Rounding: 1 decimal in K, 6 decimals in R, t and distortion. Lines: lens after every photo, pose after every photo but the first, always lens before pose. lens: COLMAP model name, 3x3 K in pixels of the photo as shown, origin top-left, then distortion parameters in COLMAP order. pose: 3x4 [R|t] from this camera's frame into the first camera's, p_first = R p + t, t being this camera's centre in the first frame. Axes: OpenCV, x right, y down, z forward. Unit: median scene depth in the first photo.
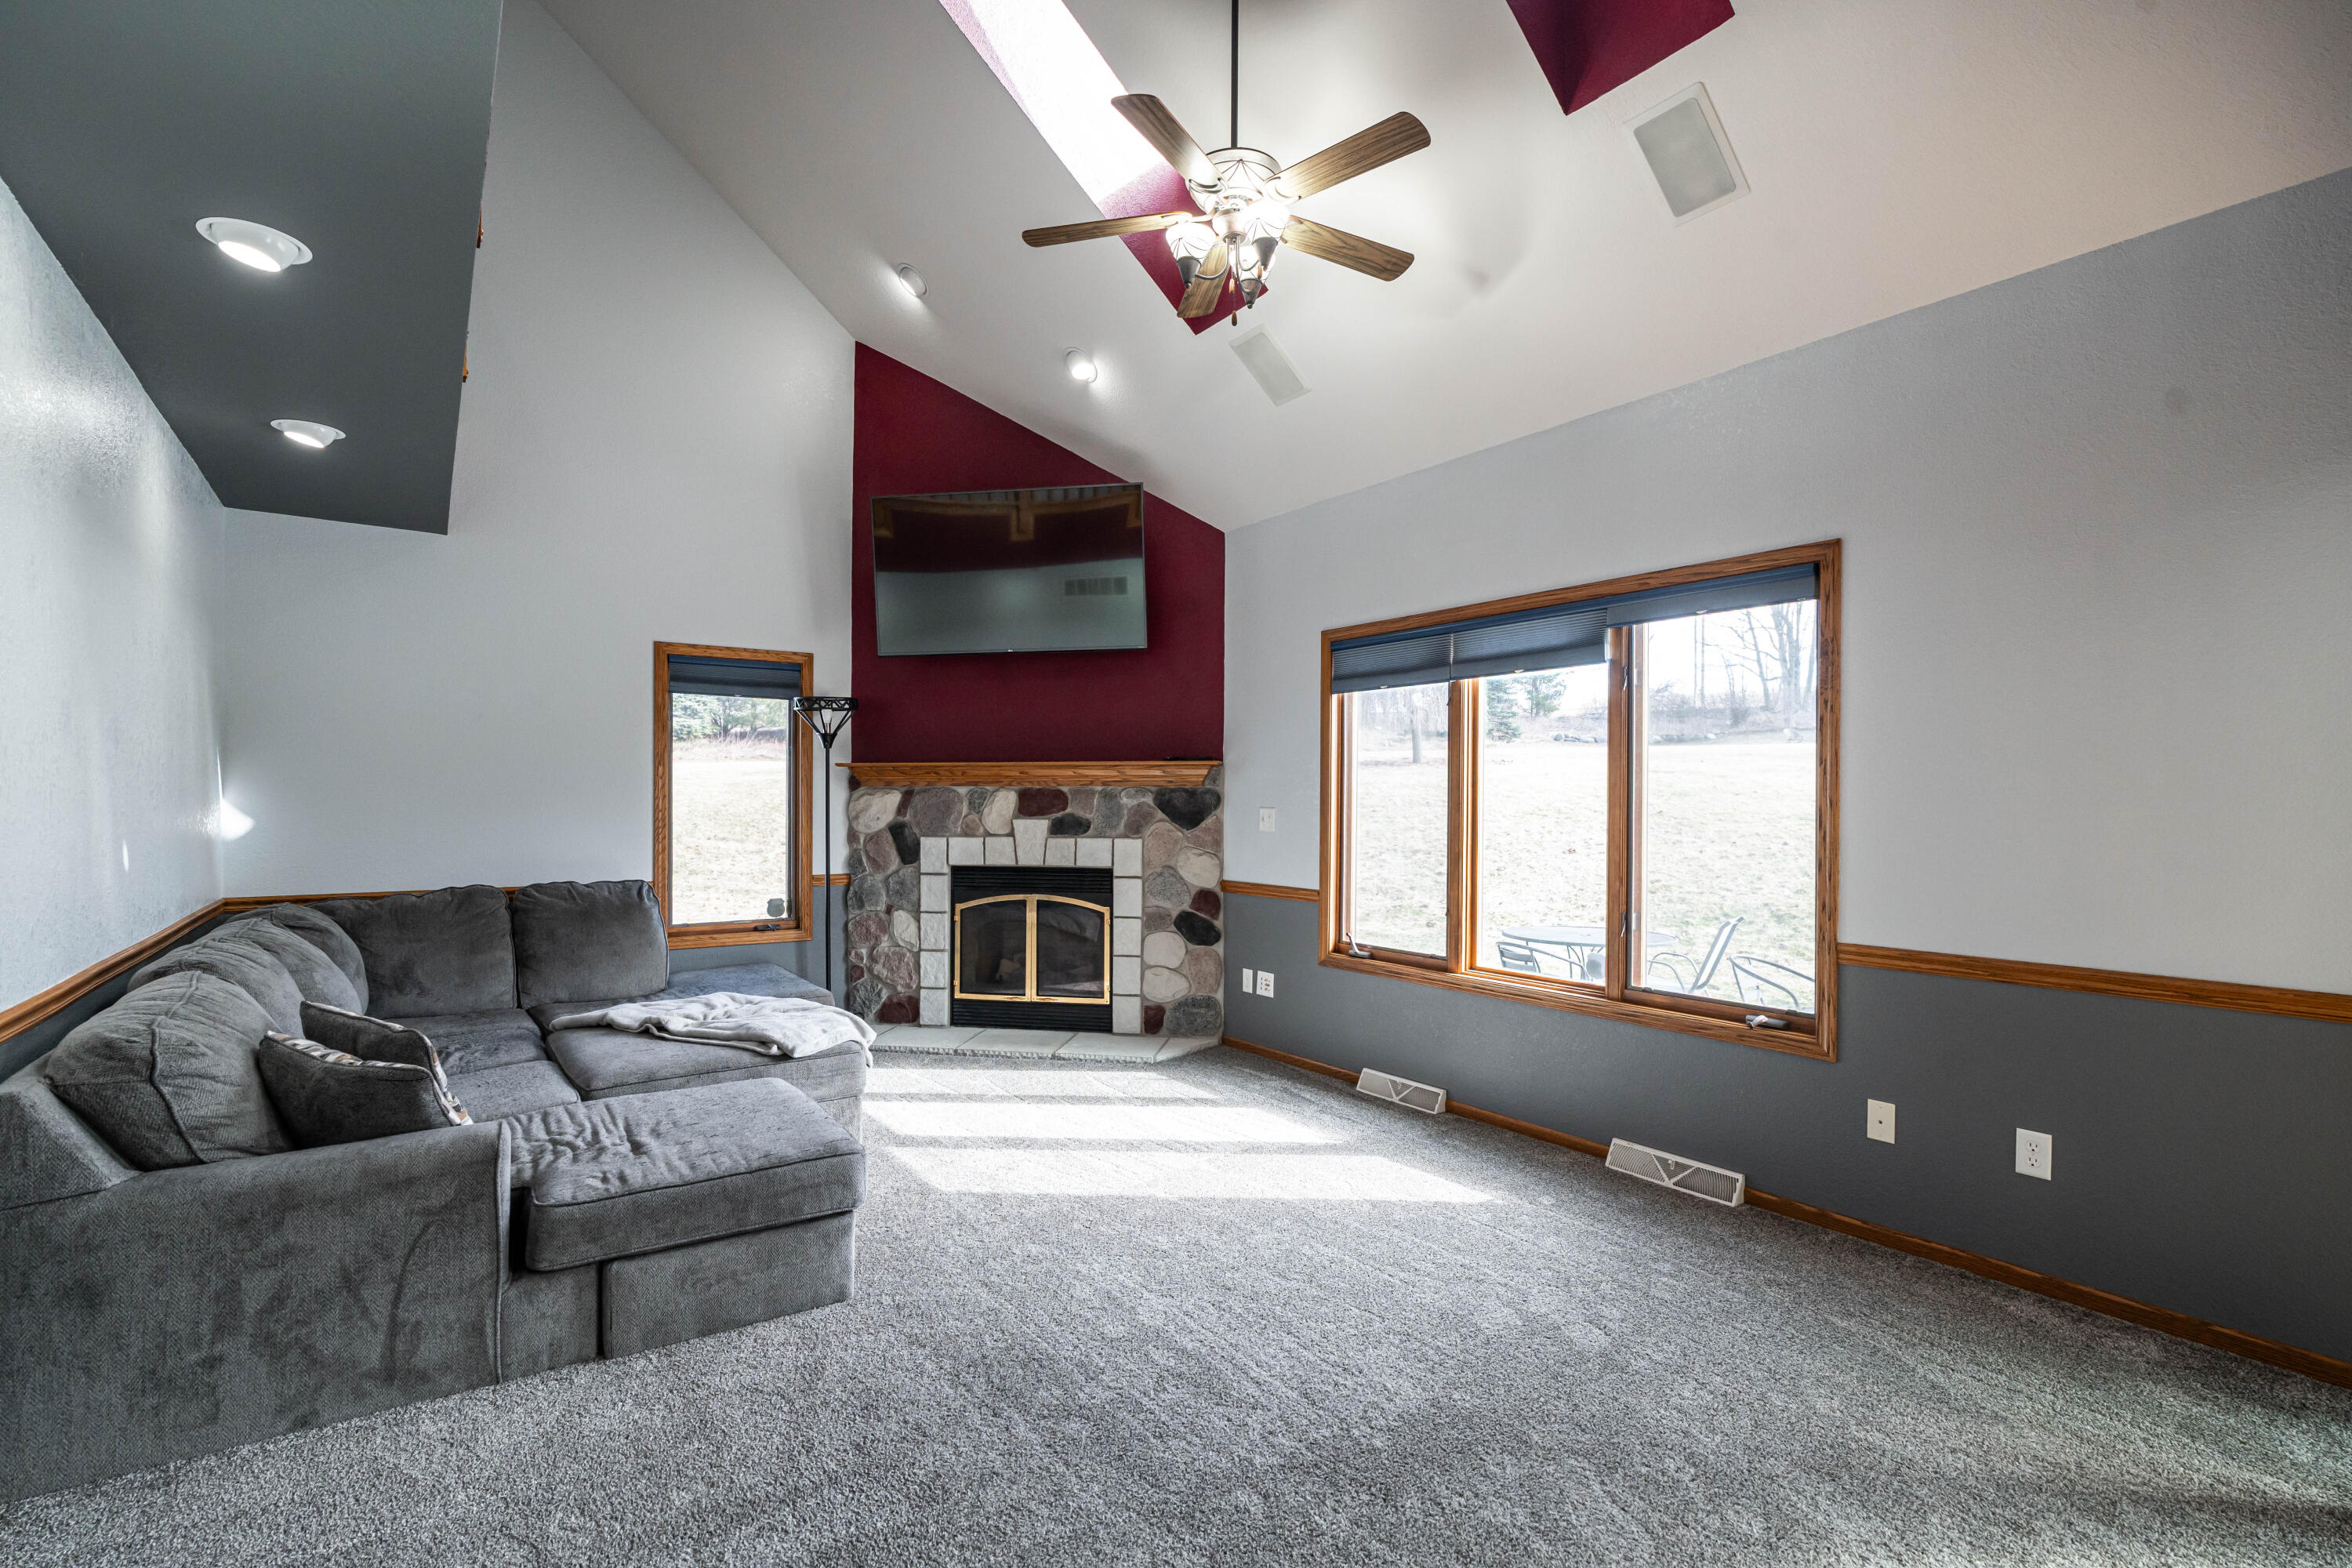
lens RADIAL K [[1079.2, 0, 1186.4], [0, 1079.2, 793.9], [0, 0, 1]] dist [0.000700, 0.000220]
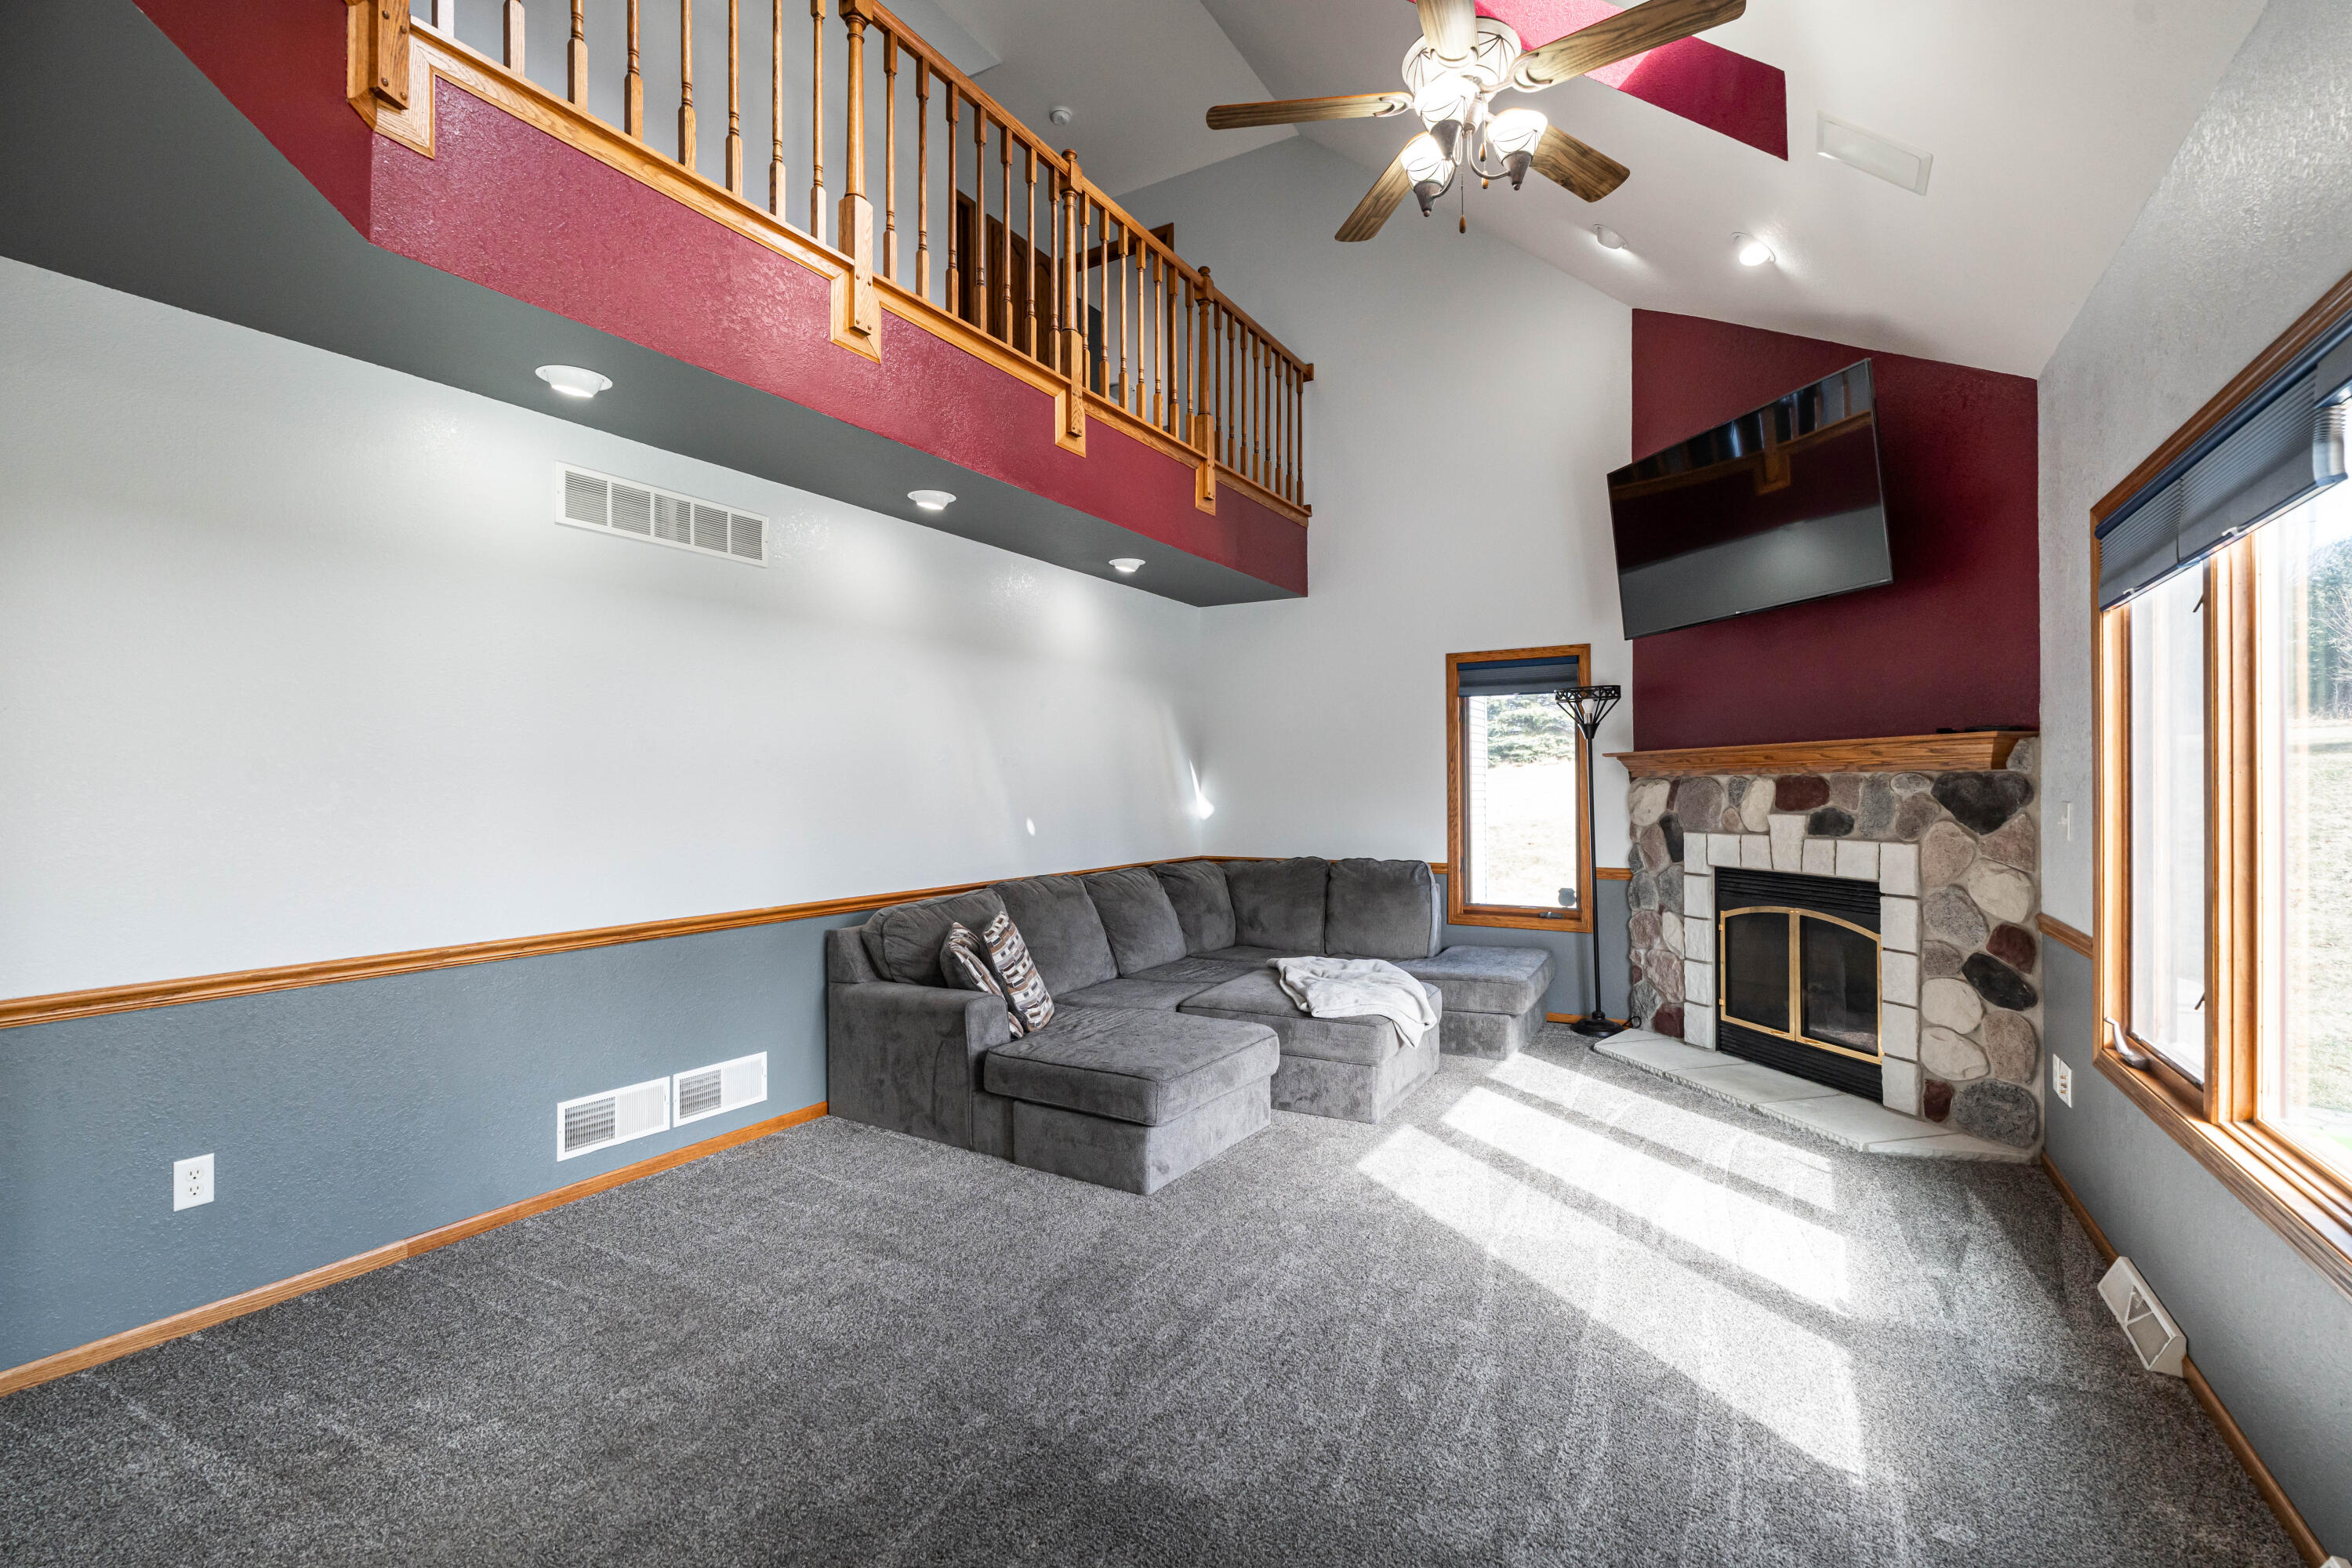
lens RADIAL K [[1066.5, 0, 1162.3], [0, 1066.5, 778.4], [0, 0, 1]] dist [-0.002507, 0.000269]
pose [[0.402939, -0.013986, -0.915120, 0.405062], [0.010905, 0.999886, -0.010480, -0.000231], [0.915162, -0.005756, 0.403046, 0.256659]]
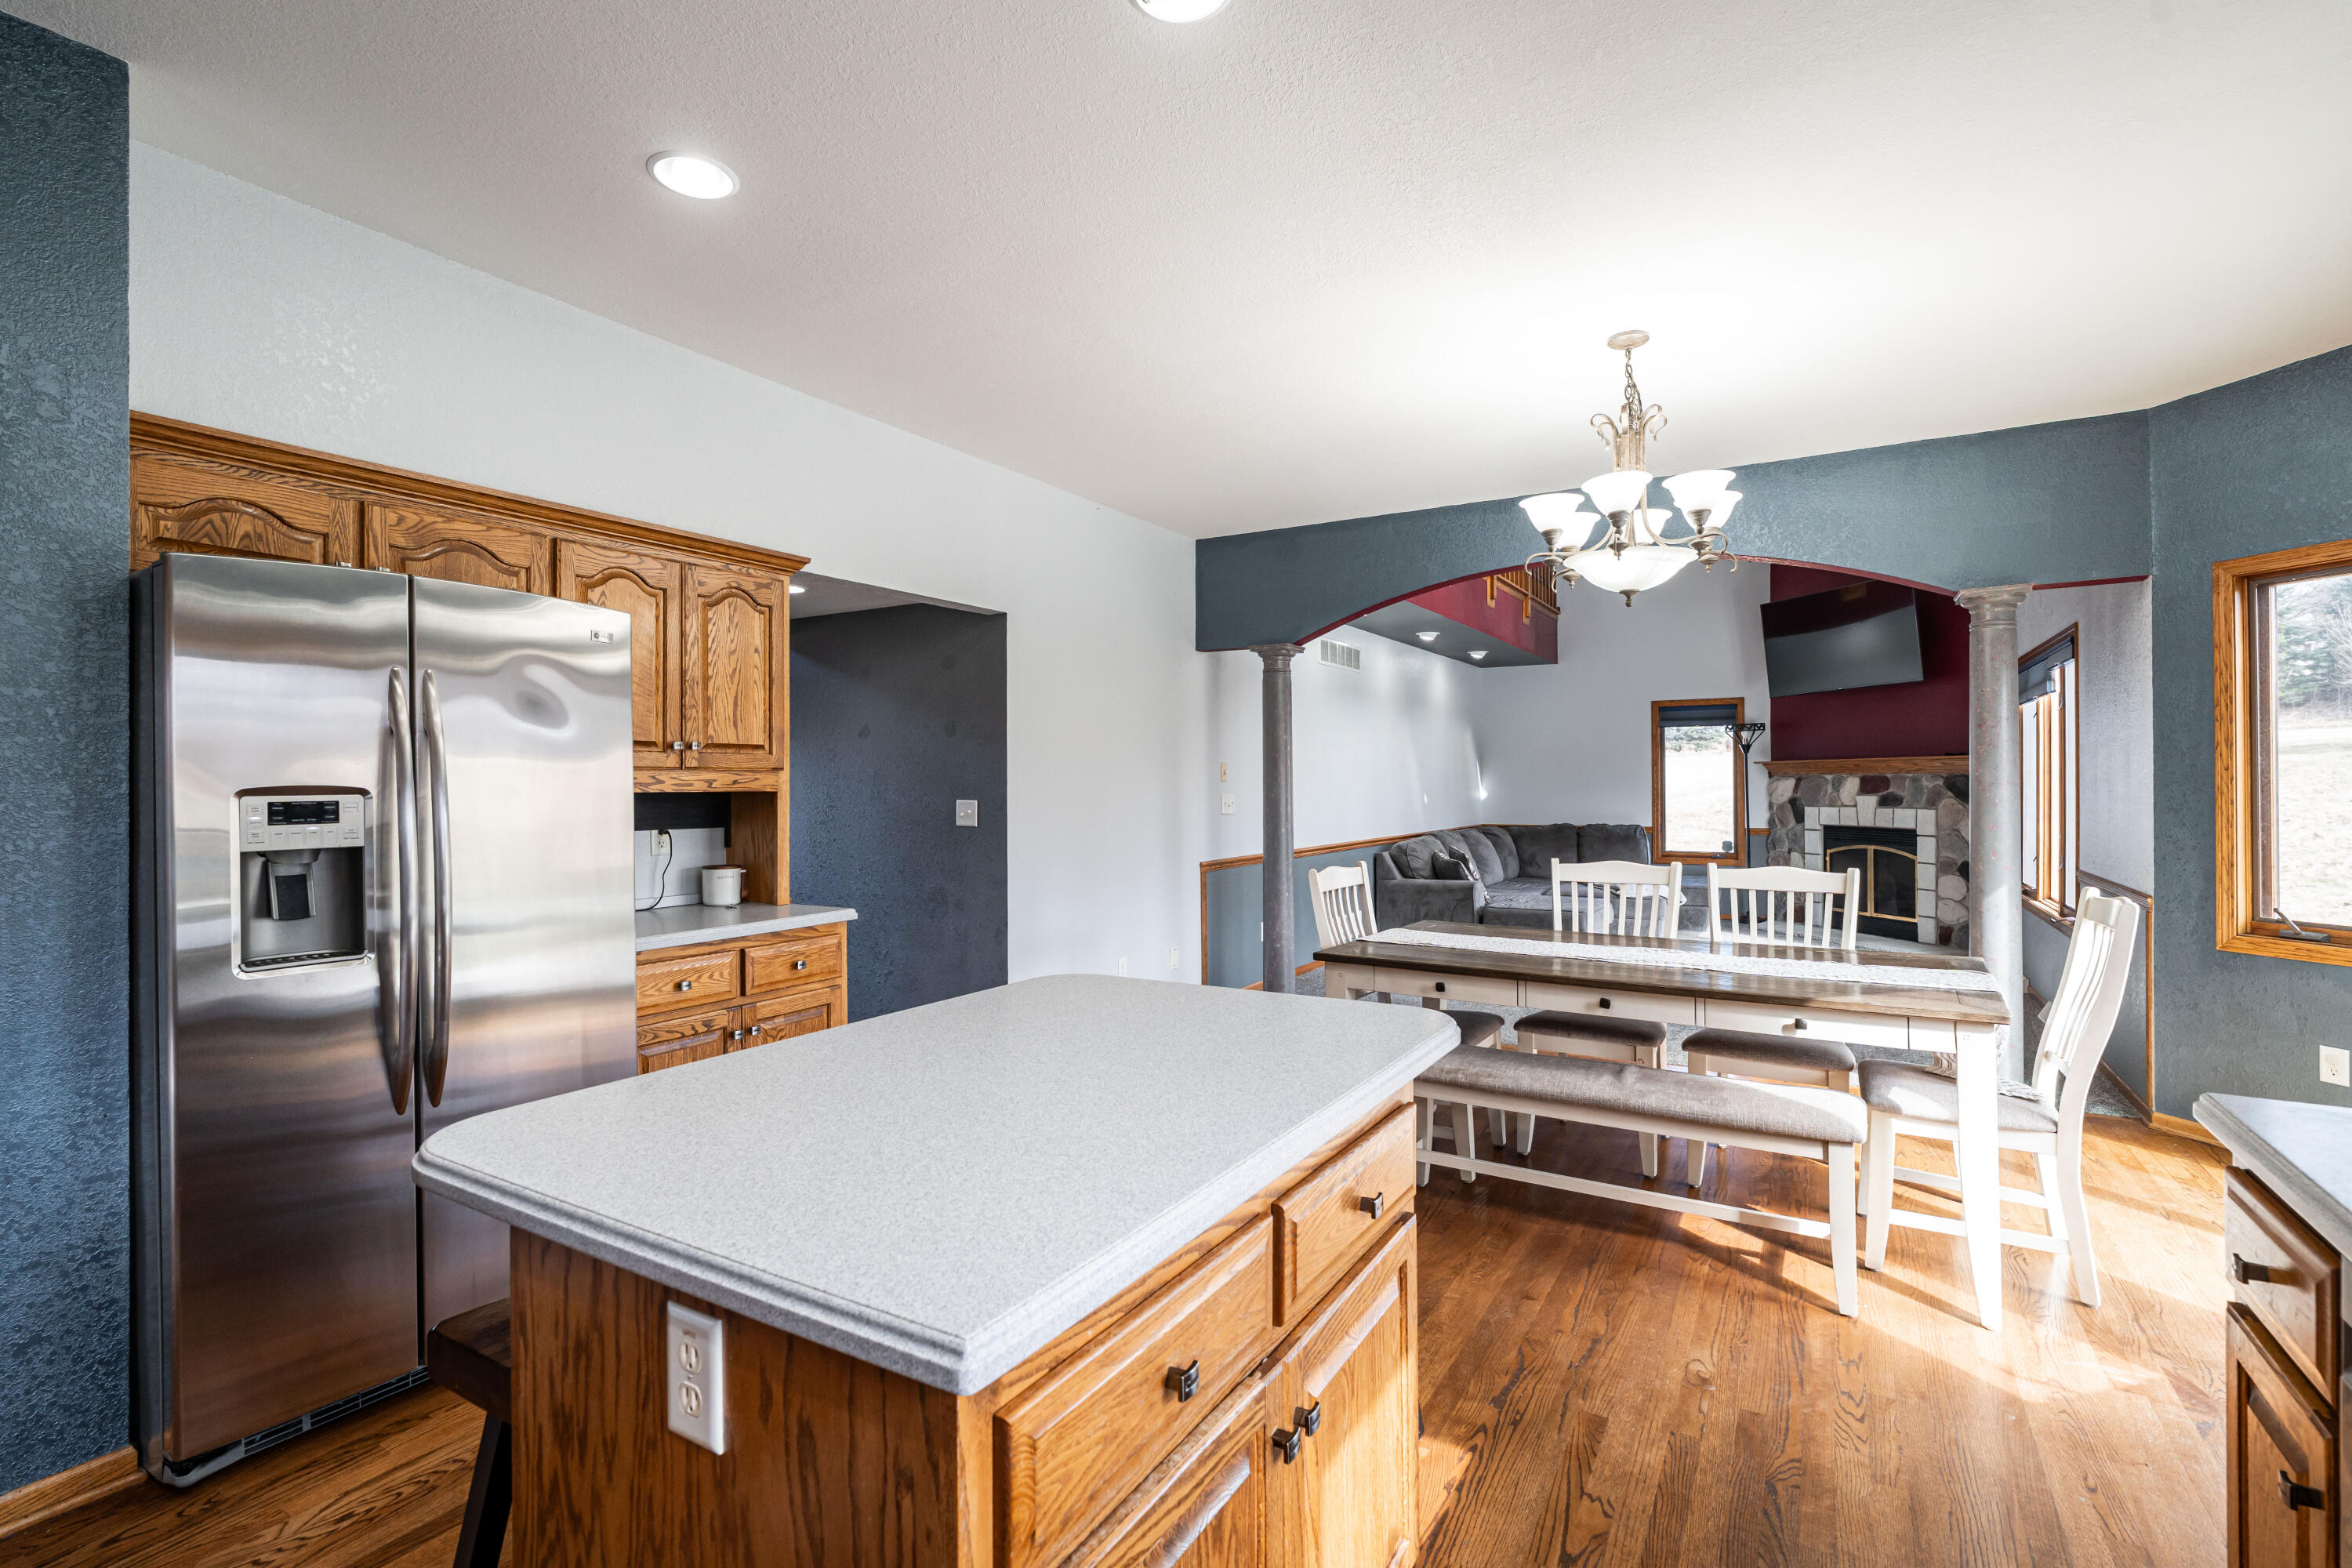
lens RADIAL K [[1066.5, 0, 1162.3], [0, 1066.5, 778.4], [0, 0, 1]] dist [-0.002507, 0.000269]
pose [[0.387014, -0.008891, -0.922031, 0.875464], [0.009551, 0.999939, -0.005633, -0.002113], [0.922024, -0.006626, 0.387075, -0.508973]]
